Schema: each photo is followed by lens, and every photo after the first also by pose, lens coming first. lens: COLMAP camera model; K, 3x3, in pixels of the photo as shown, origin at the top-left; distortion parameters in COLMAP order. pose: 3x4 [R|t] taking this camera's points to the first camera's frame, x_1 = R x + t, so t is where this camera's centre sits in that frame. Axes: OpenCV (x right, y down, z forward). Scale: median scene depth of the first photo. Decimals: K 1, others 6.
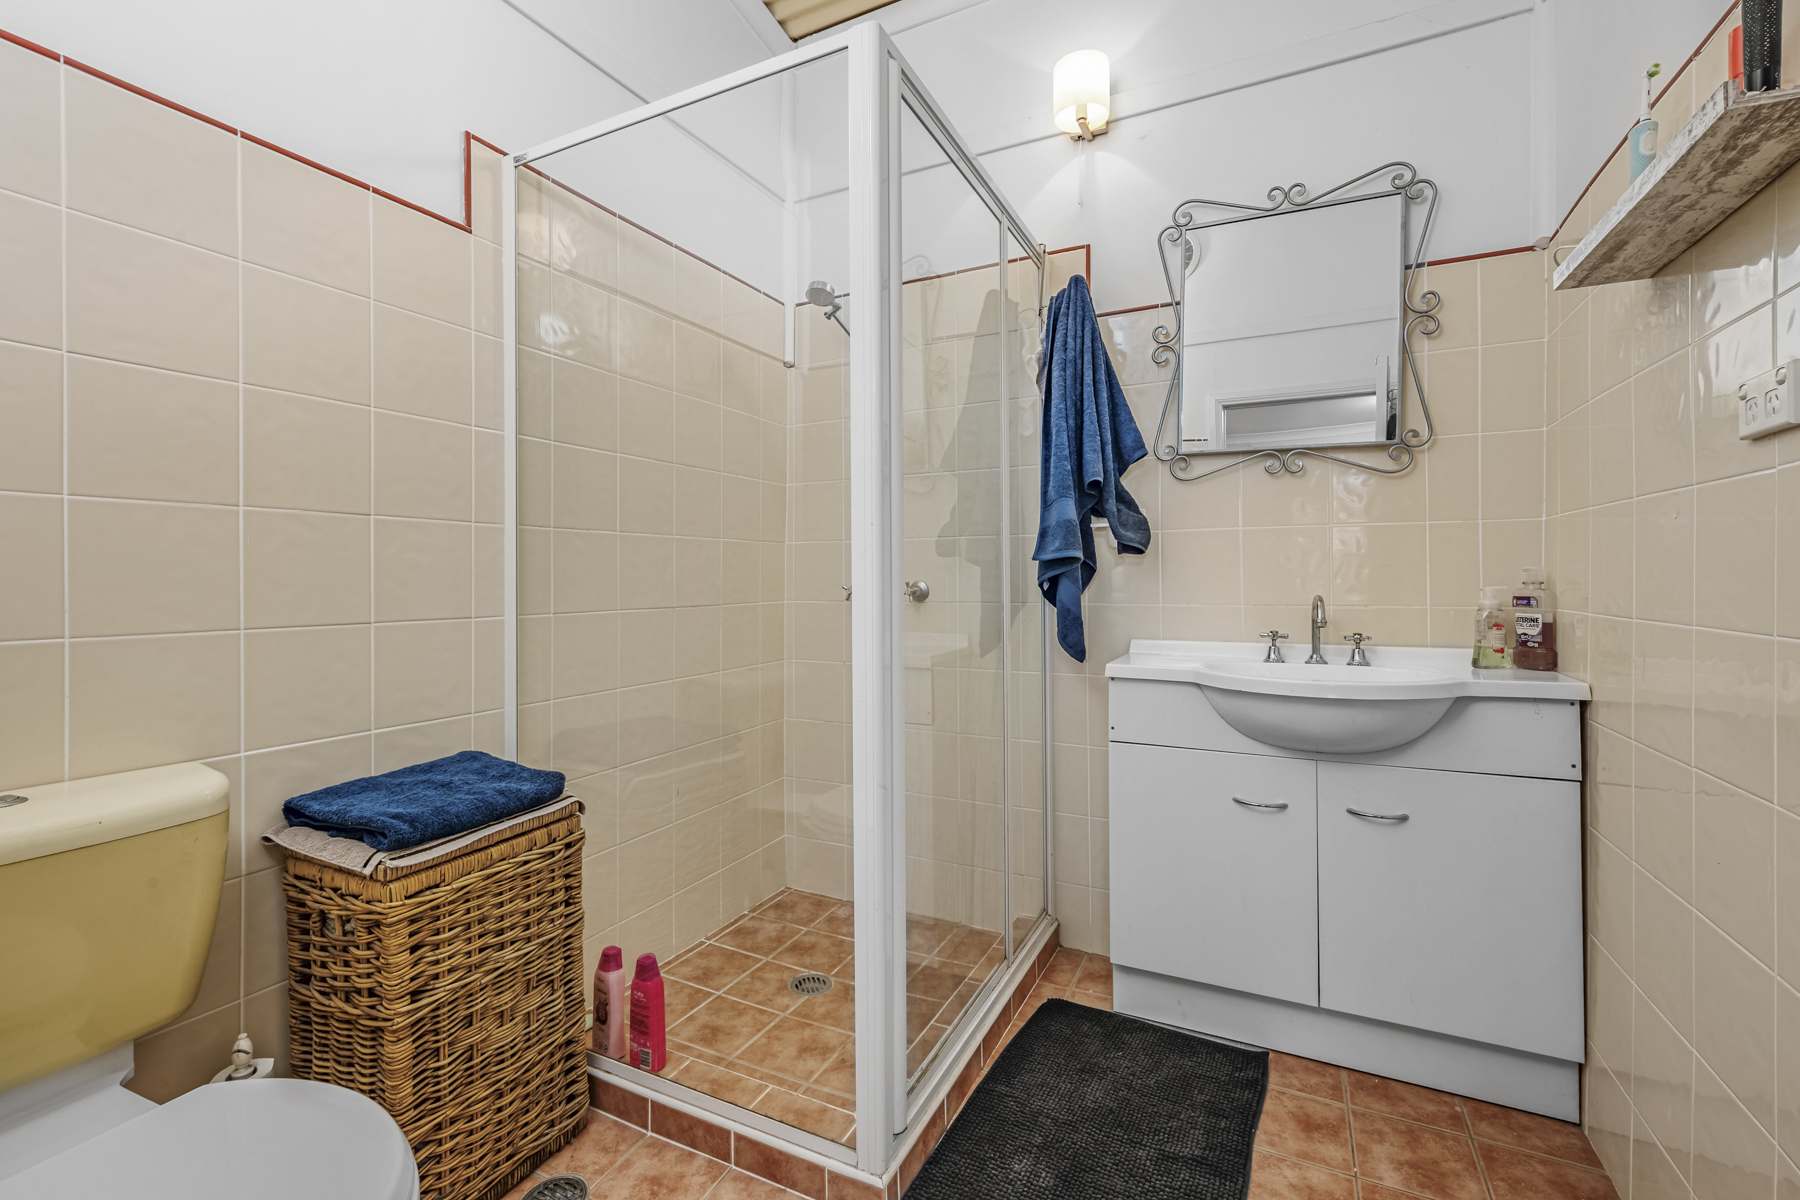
lens RADIAL K [[779.6, 0, 901.3], [0, 779.6, 588.7], [0, 0, 1]] dist [0.002677, 0.000254]
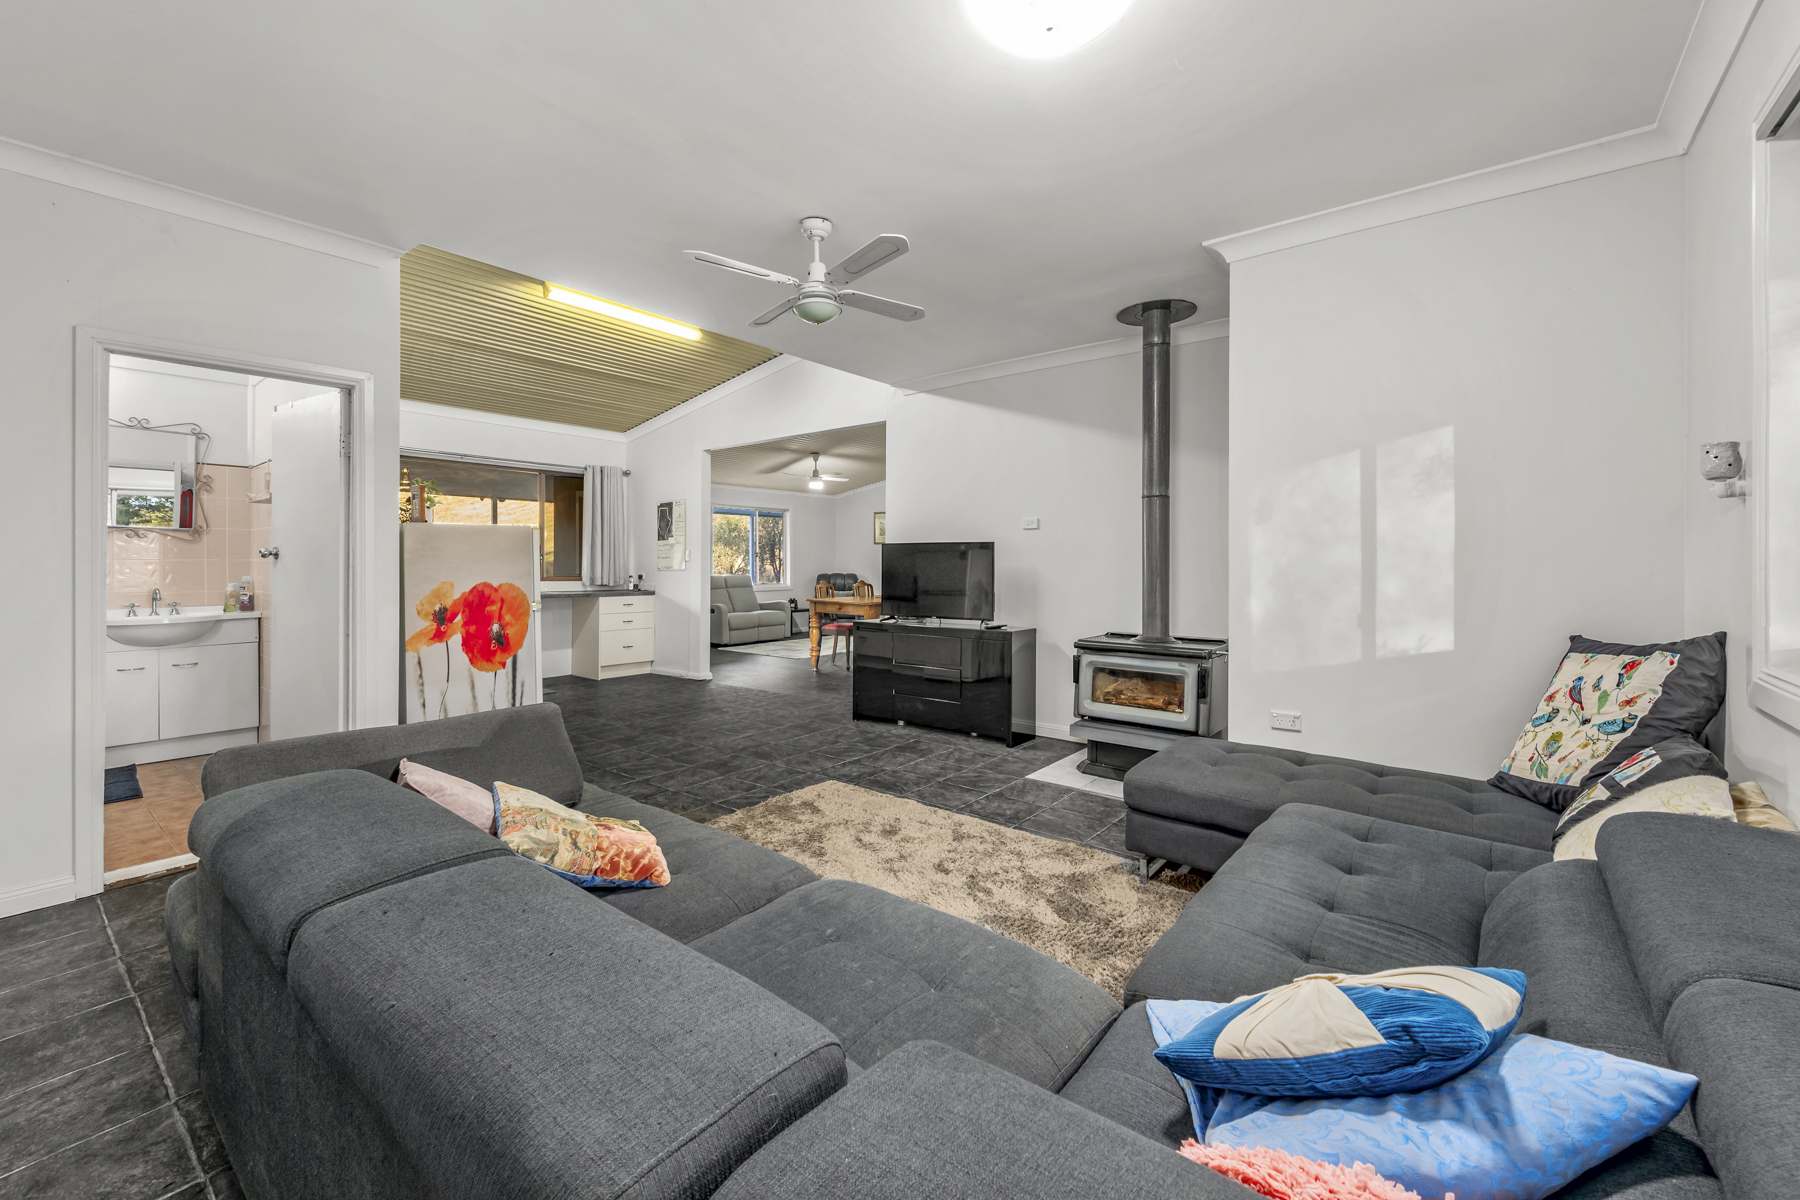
lens RADIAL K [[700.9, 0, 923.9], [0, 700.9, 568.2], [0, 0, 1]] dist [0.002944, 0.000212]
pose [[0.155351, 0.009440, 0.987814, -1.527933], [-0.007510, 0.999937, -0.008375, -0.062472], [-0.987831, -0.006118, 0.155412, -2.087308]]
